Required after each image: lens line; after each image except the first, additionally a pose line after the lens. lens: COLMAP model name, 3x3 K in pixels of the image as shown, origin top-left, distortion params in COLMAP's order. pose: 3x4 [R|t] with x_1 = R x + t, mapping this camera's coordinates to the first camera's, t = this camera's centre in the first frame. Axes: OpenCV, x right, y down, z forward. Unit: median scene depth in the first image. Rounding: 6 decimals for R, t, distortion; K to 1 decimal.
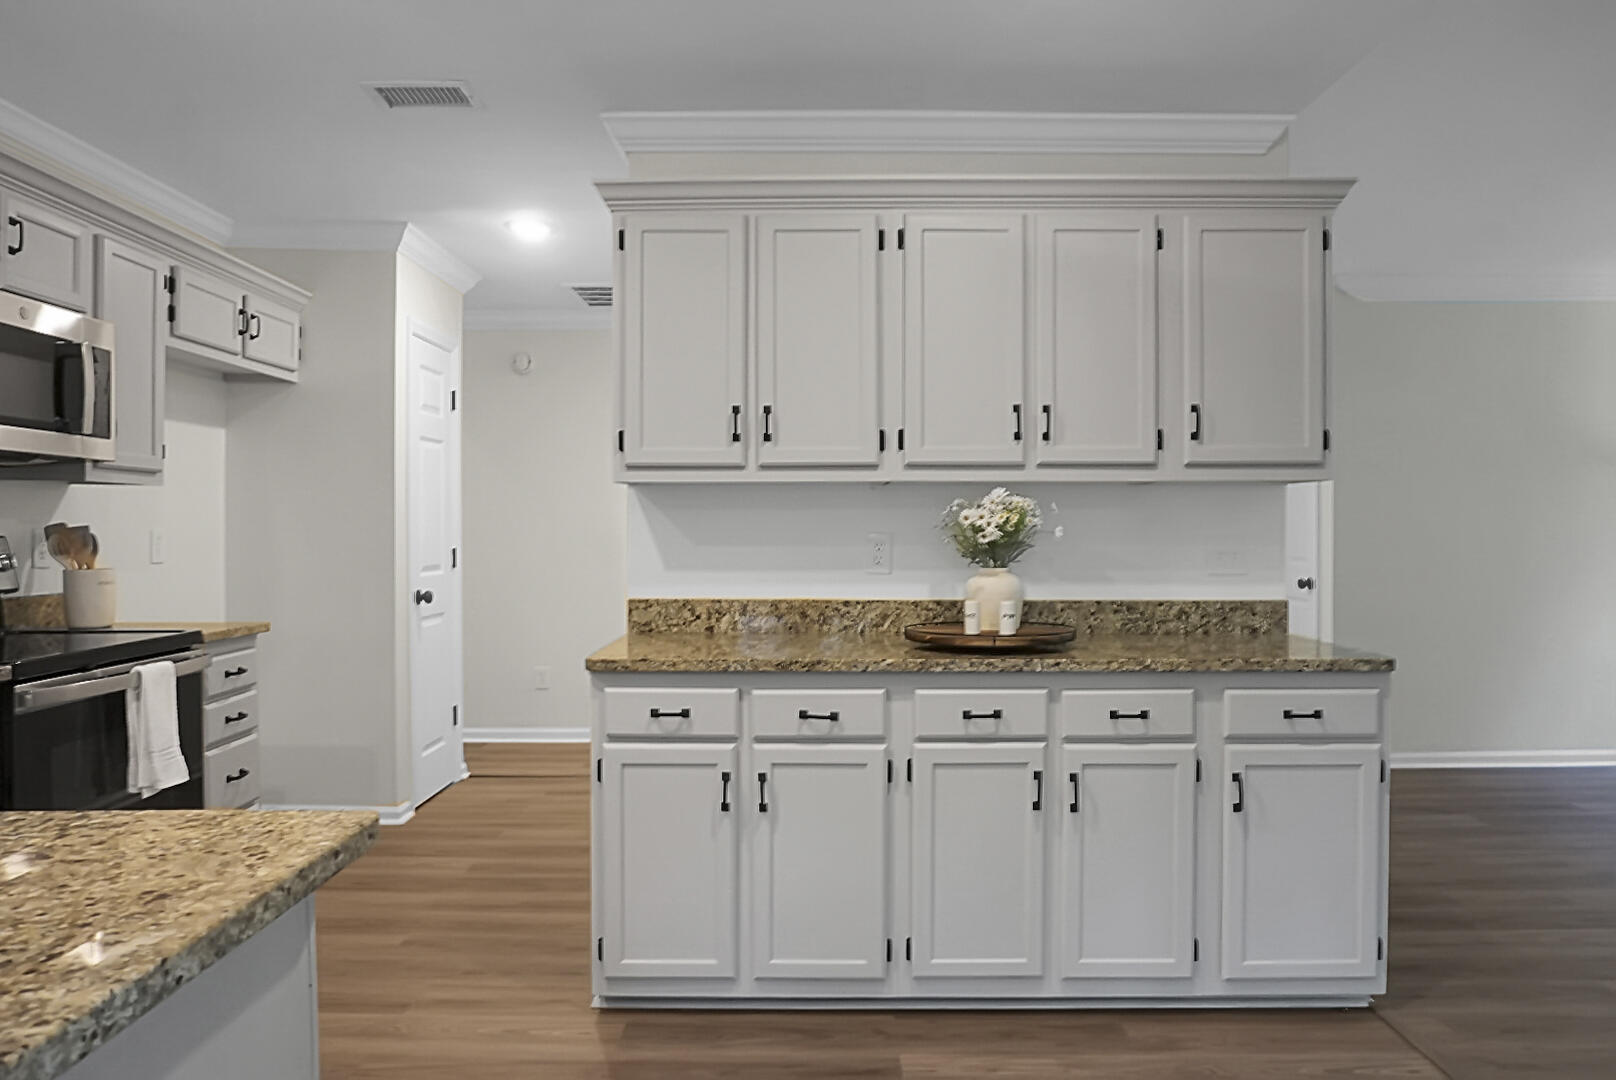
lens RADIAL K [[1080.0, 0, 814.1], [0, 1080.0, 541.5], [0, 0, 1]] dist [-0.034332, 0.010403]
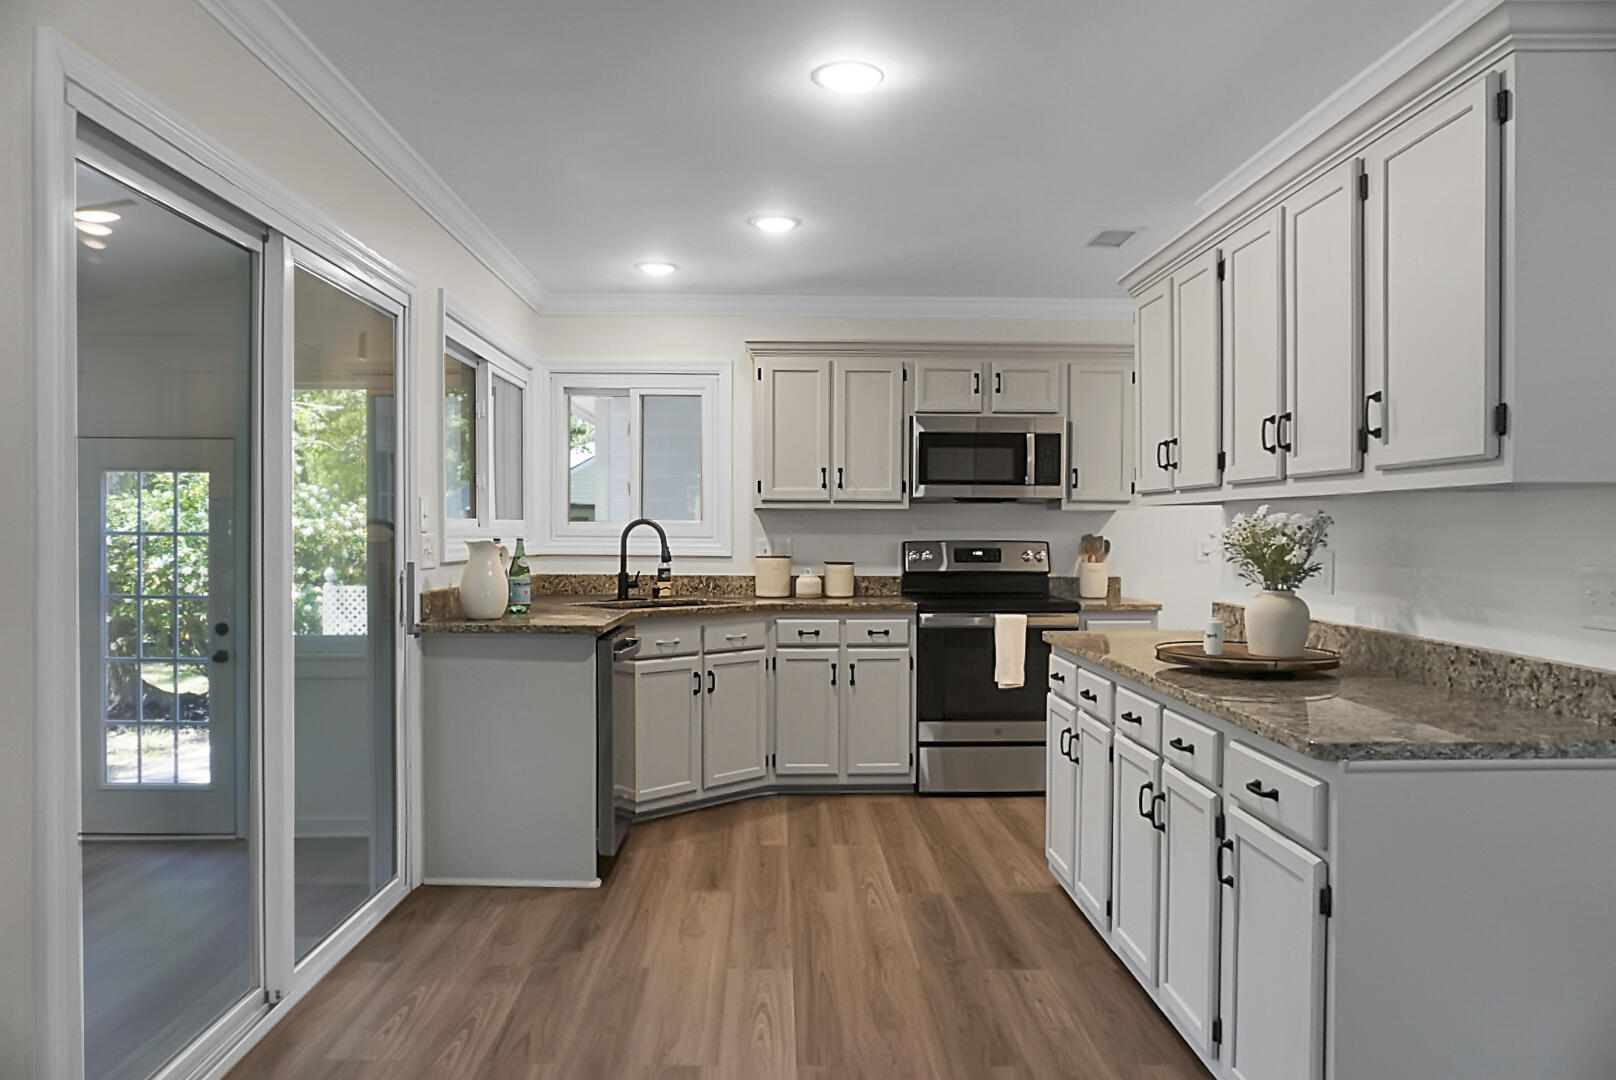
lens RADIAL K [[1080.0, 0, 808.3], [0, 1080.0, 544.1], [0, 0, 1]] dist [-0.034332, 0.010403]
pose [[0.027622, 0.015336, -0.999501, 1.012944], [-0.013168, 0.999801, 0.014976, -0.021762], [0.999532, 0.012748, 0.027818, 0.534855]]
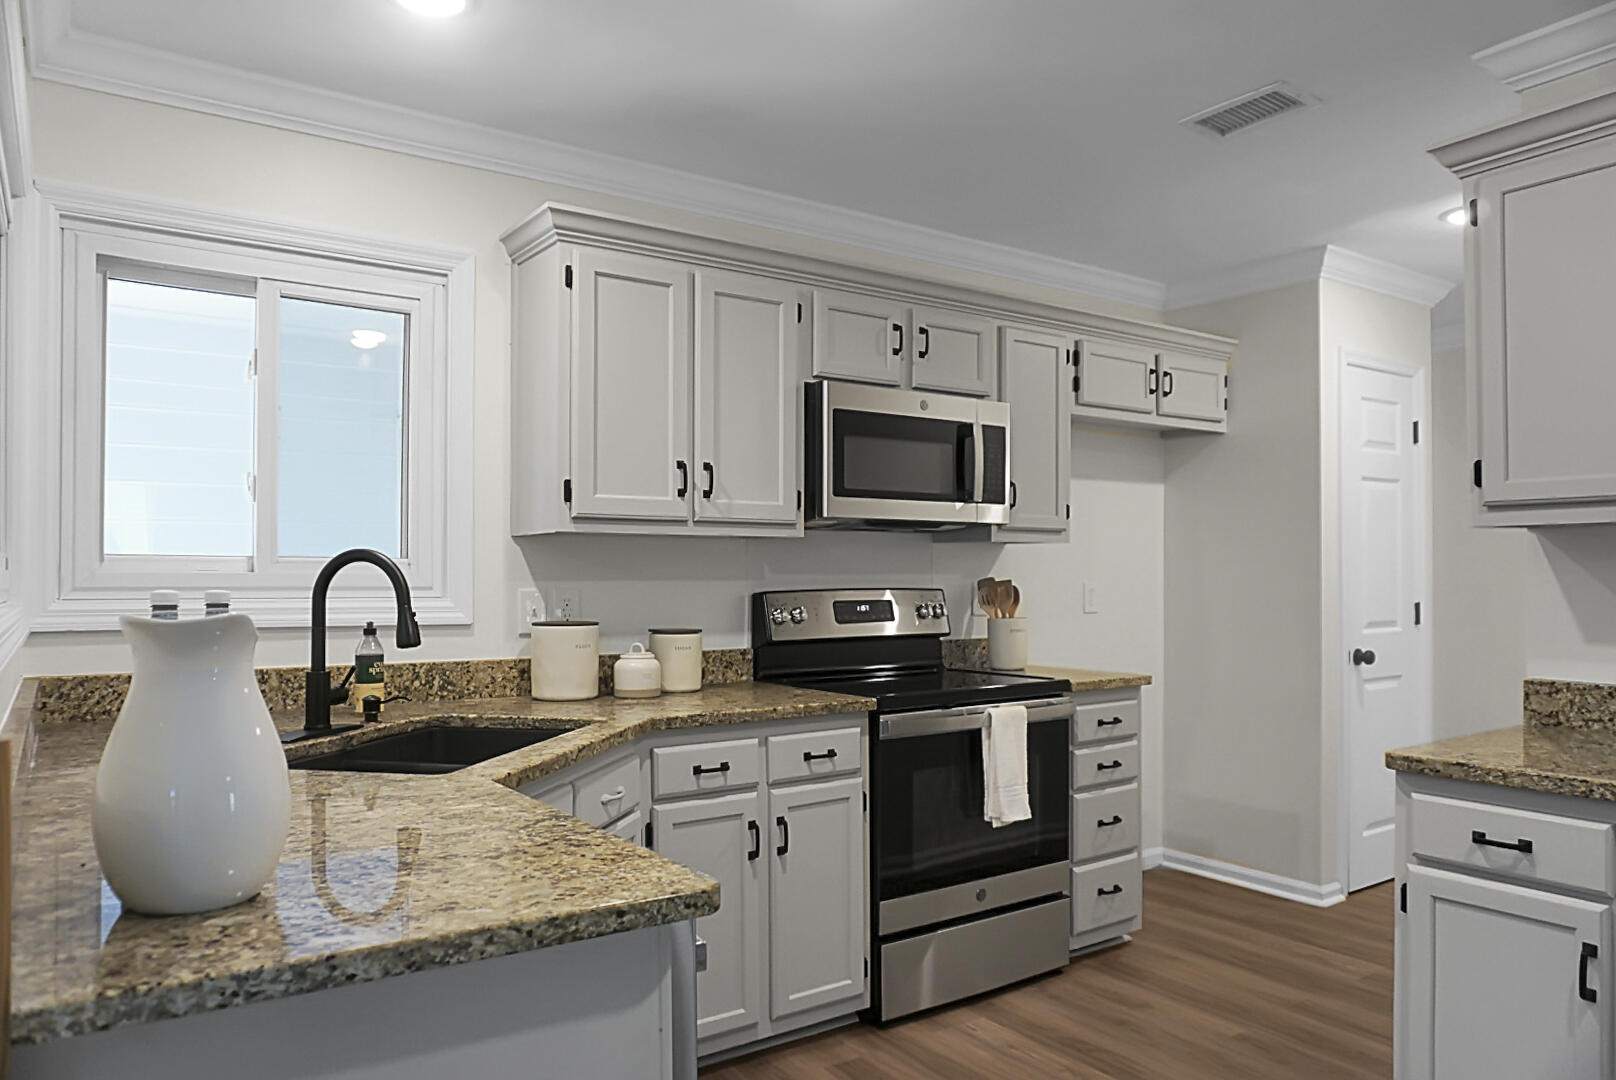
lens RADIAL K [[1092.9, 0, 803.3], [0, 1092.9, 563.3], [0, 0, 1]] dist [-0.046986, 0.020575]
pose [[0.562200, -0.009554, -0.826946, 0.172690], [-0.006780, 0.999846, -0.016161, -0.012744], [0.826974, 0.014692, 0.562049, 0.165741]]
